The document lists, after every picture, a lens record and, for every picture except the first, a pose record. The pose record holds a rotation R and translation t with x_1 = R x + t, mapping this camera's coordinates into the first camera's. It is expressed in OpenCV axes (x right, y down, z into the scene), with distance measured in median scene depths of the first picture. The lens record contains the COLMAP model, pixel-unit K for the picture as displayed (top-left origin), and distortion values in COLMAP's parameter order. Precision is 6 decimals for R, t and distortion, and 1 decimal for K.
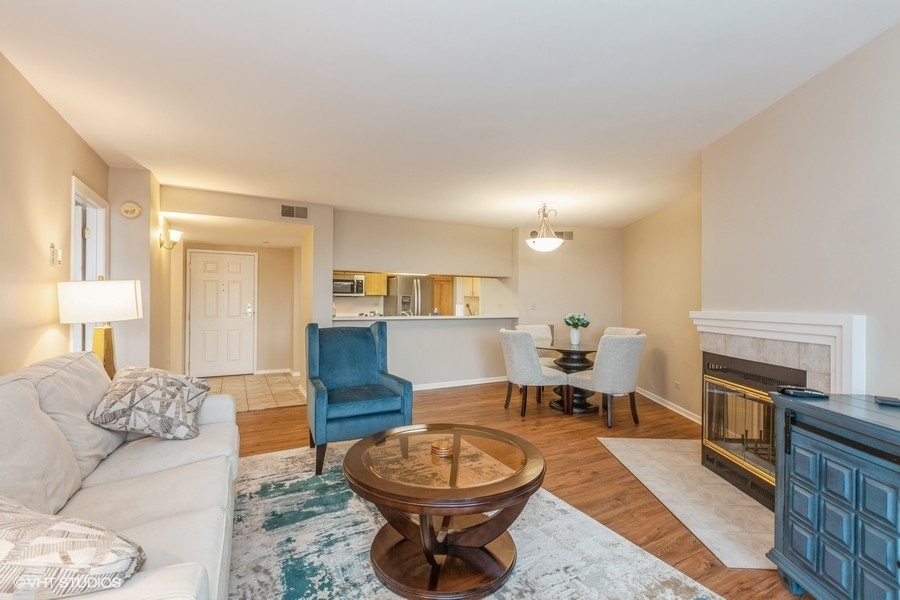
lens RADIAL K [[397.9, 0, 448.1], [0, 397.9, 301.7], [0, 0, 1]] dist [0.001311, 0.000121]
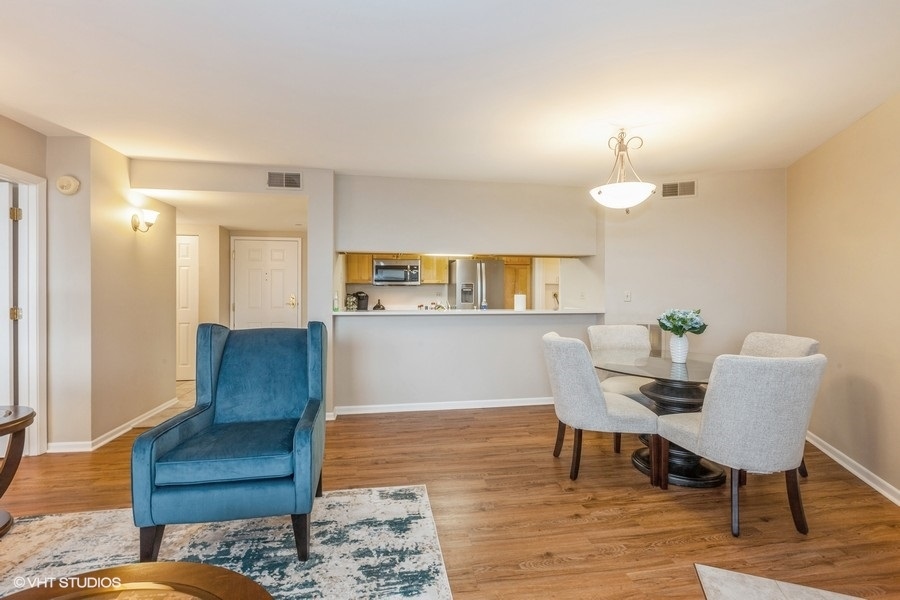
lens RADIAL K [[402.7, 0, 448.0], [0, 402.7, 293.0], [0, 0, 1]] dist [-0.000930, -0.000259]
pose [[0.948379, -0.003615, -0.317119, 0.189163], [0.004834, 0.999984, 0.003057, 0.001719], [0.317102, -0.004432, 0.948381, 0.339183]]
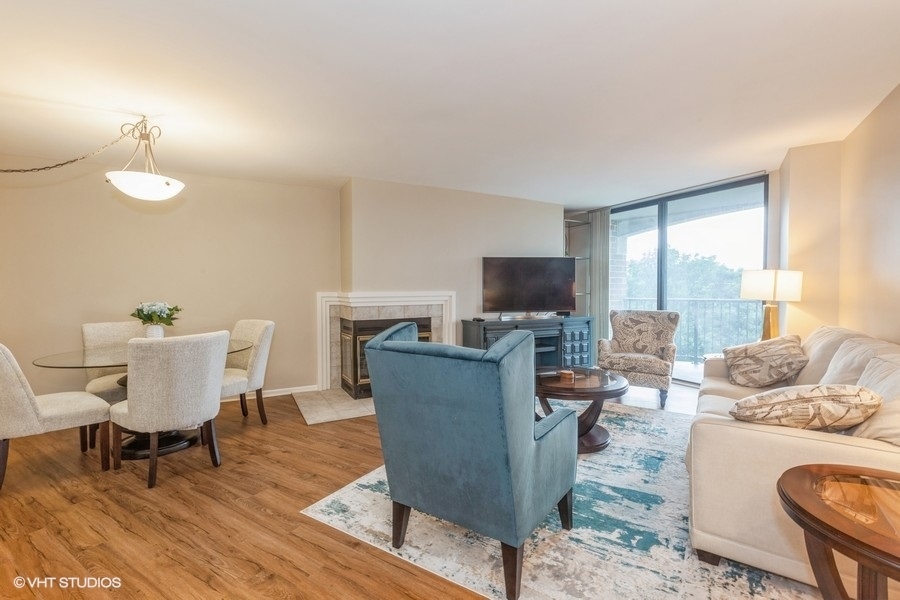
lens RADIAL K [[397.9, 0, 448.1], [0, 397.9, 301.7], [0, 0, 1]] dist [0.001311, 0.000121]
pose [[-0.489020, -0.036578, 0.871505, -0.500099], [-0.004683, 0.999216, 0.039311, -0.000658], [-0.872260, 0.015142, -0.488808, 0.923289]]
